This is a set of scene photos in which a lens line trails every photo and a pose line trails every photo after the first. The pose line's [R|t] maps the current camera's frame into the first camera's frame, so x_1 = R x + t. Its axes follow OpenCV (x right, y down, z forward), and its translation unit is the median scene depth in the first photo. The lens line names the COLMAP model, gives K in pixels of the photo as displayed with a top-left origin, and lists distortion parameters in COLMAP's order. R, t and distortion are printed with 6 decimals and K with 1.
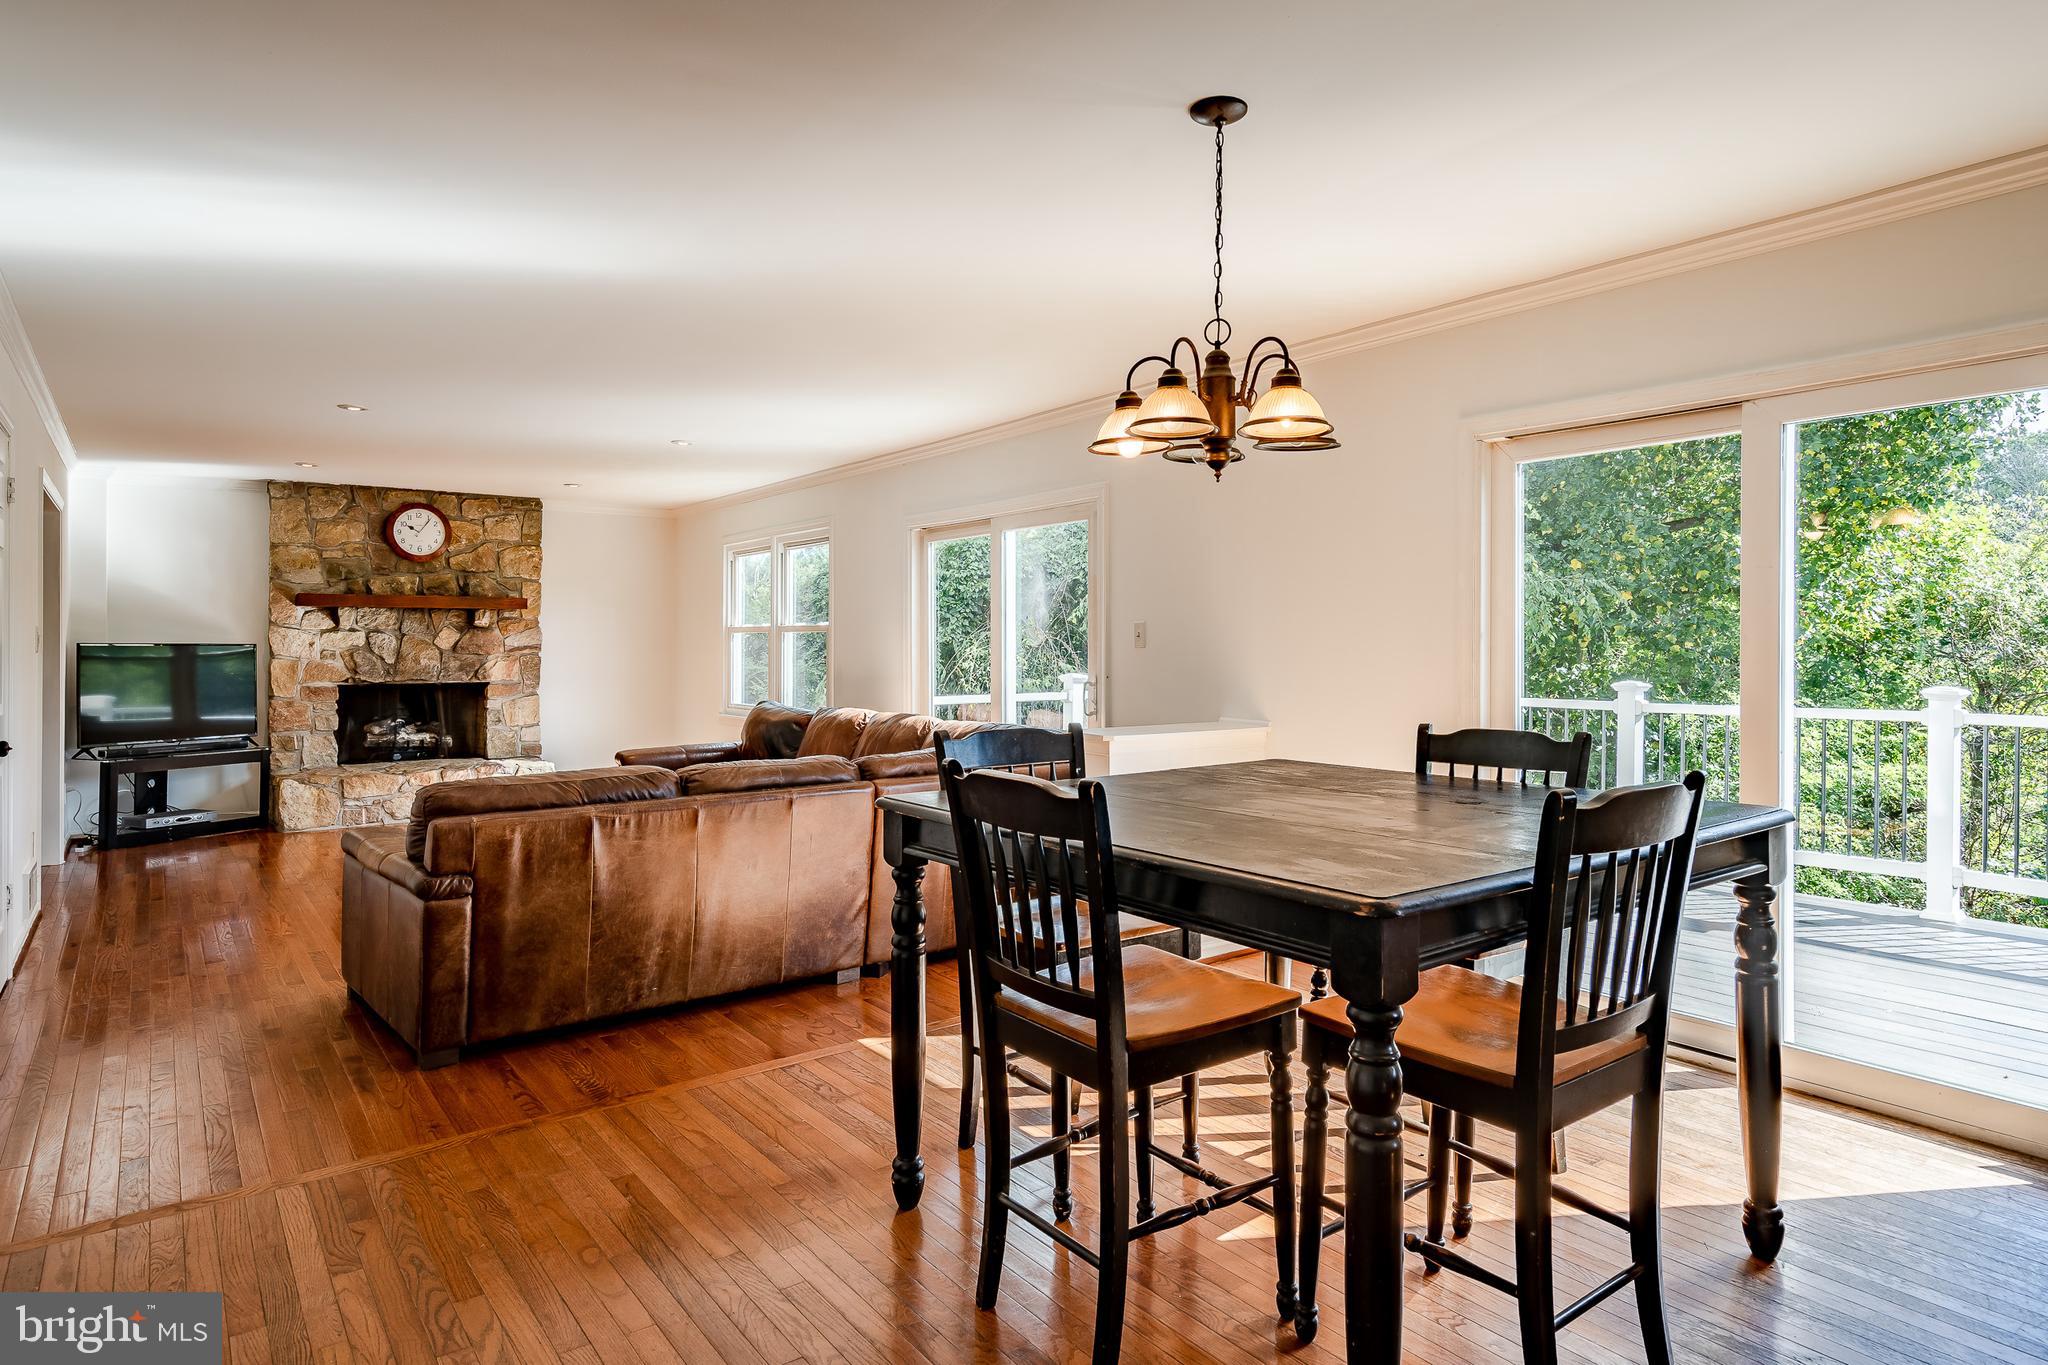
lens RADIAL K [[1128.6, 0, 1013.6], [0, 1128.6, 627.6], [0, 0, 1]] dist [0.003393, -0.000443]
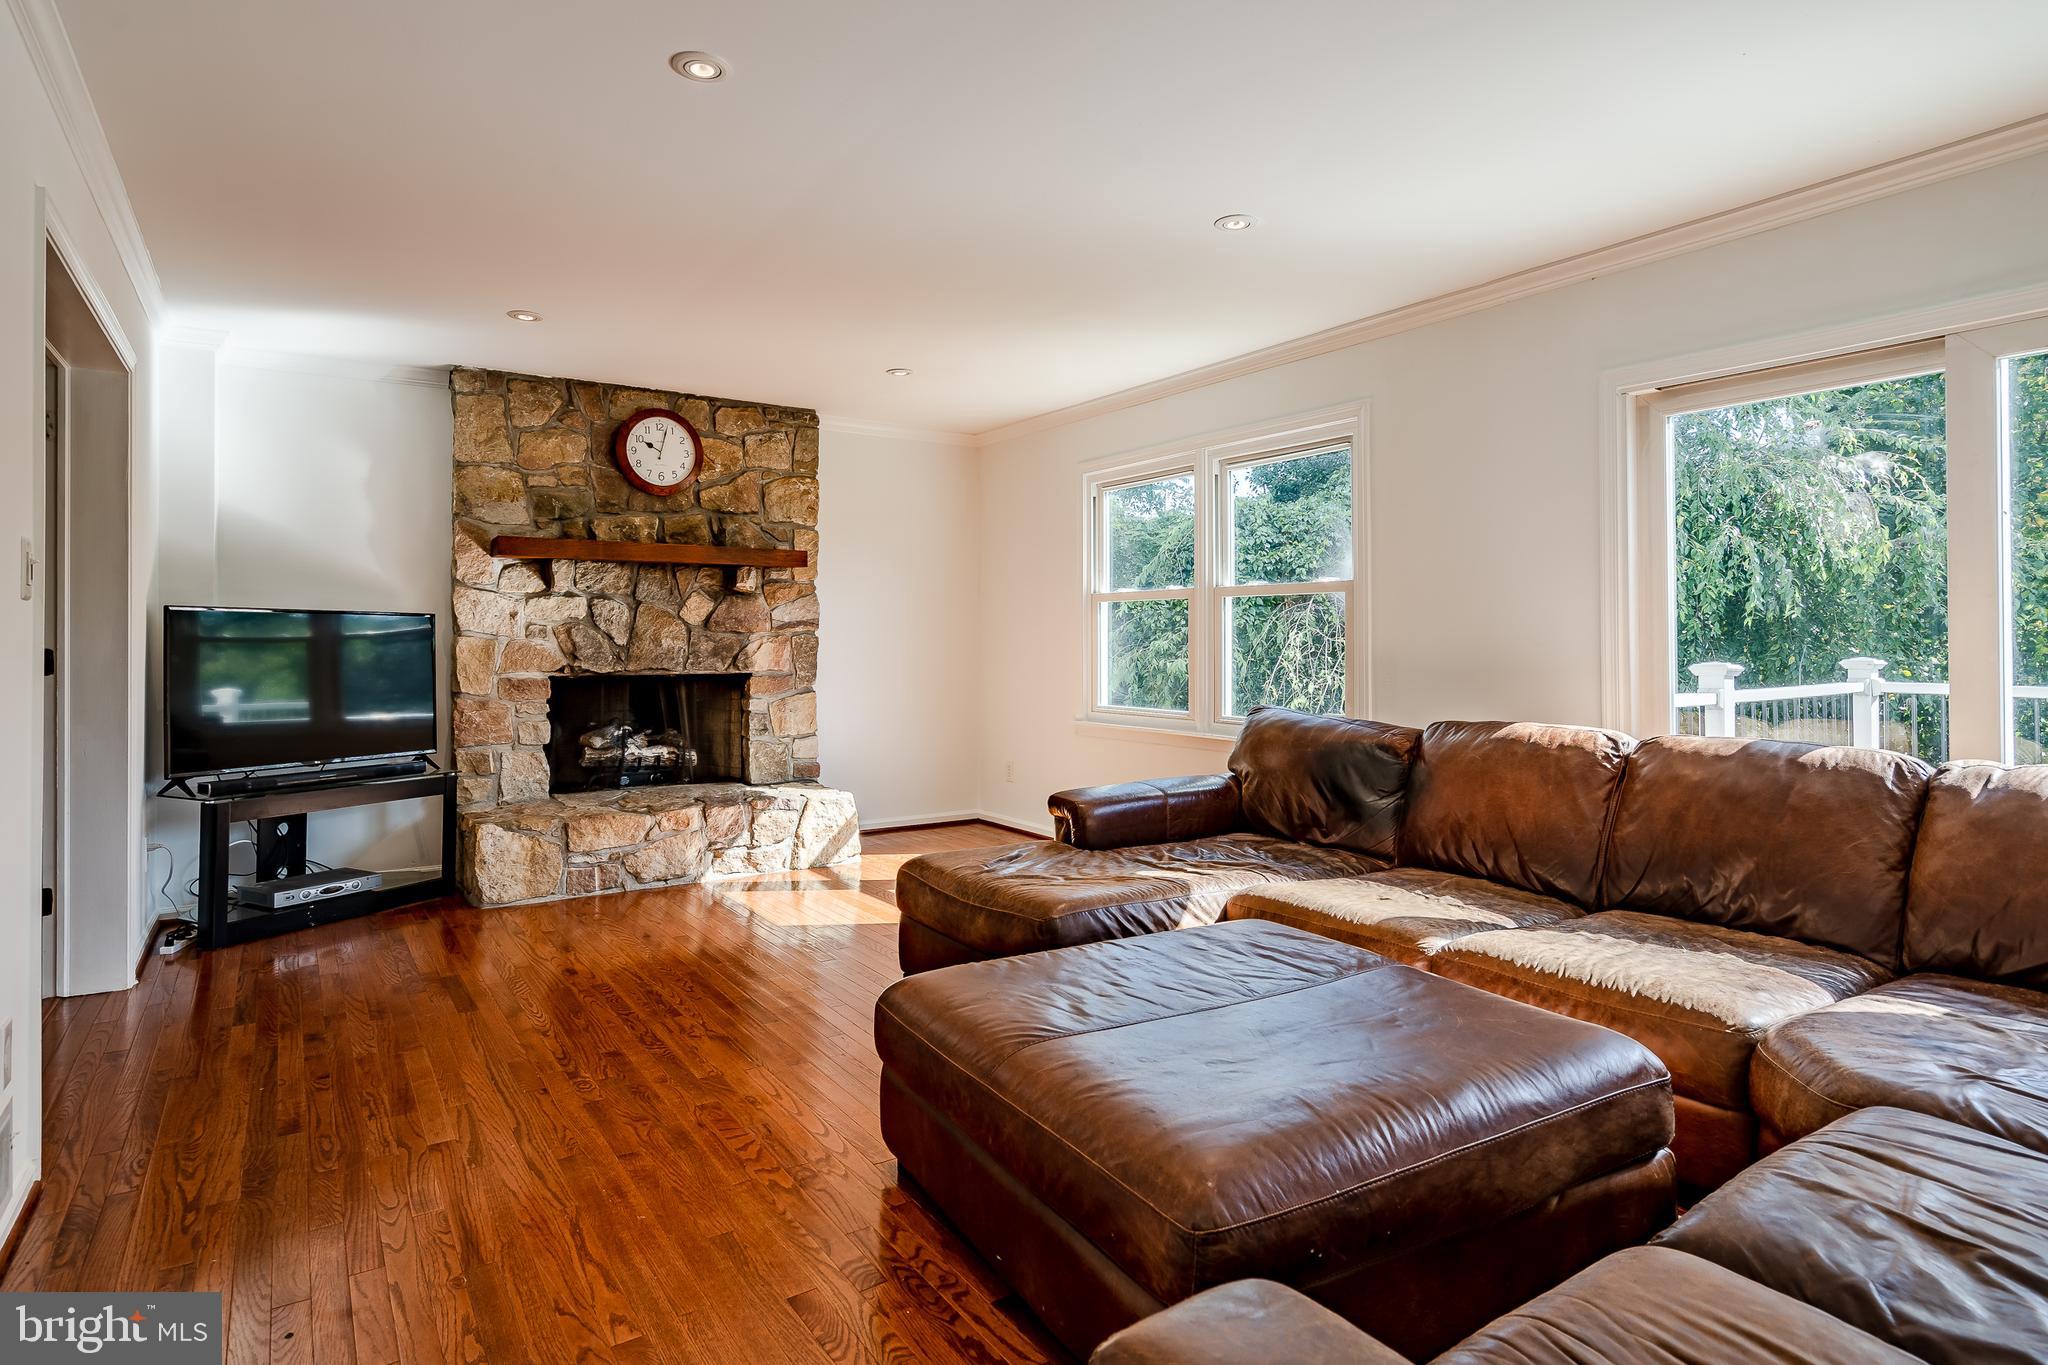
lens RADIAL K [[1080.6, 0, 1014.7], [0, 1080.6, 626.5], [0, 0, 1]] dist [0.002189, -0.000209]
pose [[0.998245, 0.000627, -0.059214, -0.287725], [-0.000485, 0.999997, 0.002420, 0.019679], [0.059215, -0.002387, 0.998242, 0.380683]]
